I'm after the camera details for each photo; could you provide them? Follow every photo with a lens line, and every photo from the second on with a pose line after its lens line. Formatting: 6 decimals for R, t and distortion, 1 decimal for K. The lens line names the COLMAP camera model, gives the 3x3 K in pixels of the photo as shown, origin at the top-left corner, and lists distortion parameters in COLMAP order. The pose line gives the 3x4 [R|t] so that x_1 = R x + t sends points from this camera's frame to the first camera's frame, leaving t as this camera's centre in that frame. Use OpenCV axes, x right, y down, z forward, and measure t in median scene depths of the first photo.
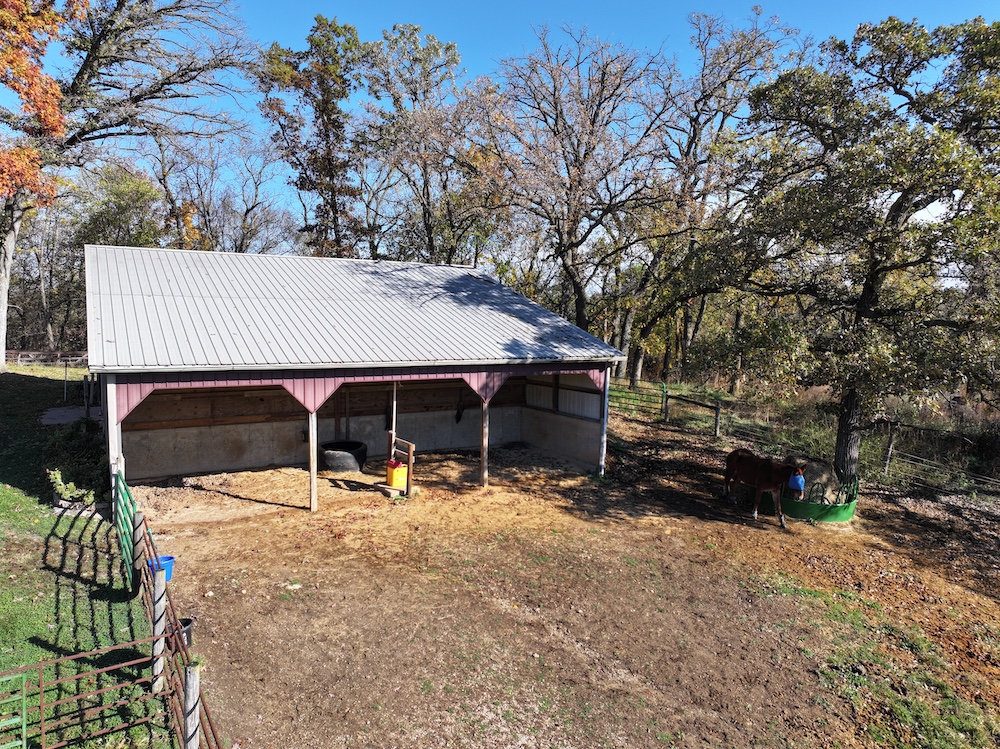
lens RADIAL K [[693.3, 0, 504.4], [0, 693.3, 375.3], [0, 0, 1]] dist [-0.008513, -0.004755]
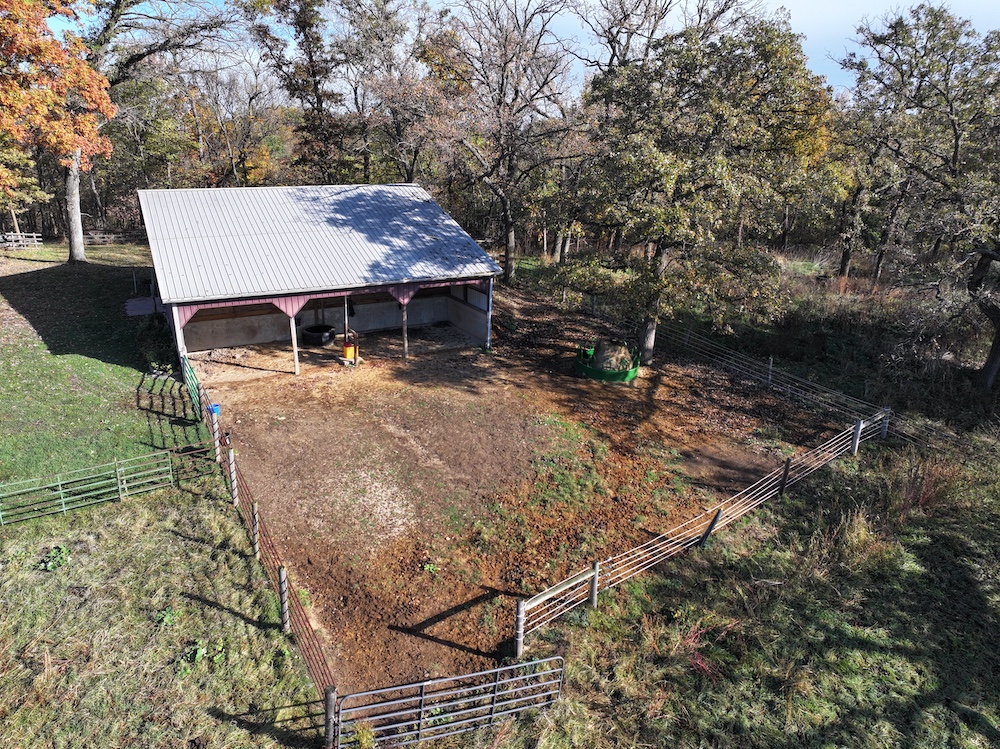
lens RADIAL K [[693.3, 0, 497.3], [0, 693.3, 375.9], [0, 0, 1]] dist [-0.008513, -0.004755]
pose [[0.998759, 0.005790, -0.049467, 0.312002], [0.006228, 0.970904, 0.239390, -0.213803], [0.049414, -0.239401, 0.969663, -0.649314]]
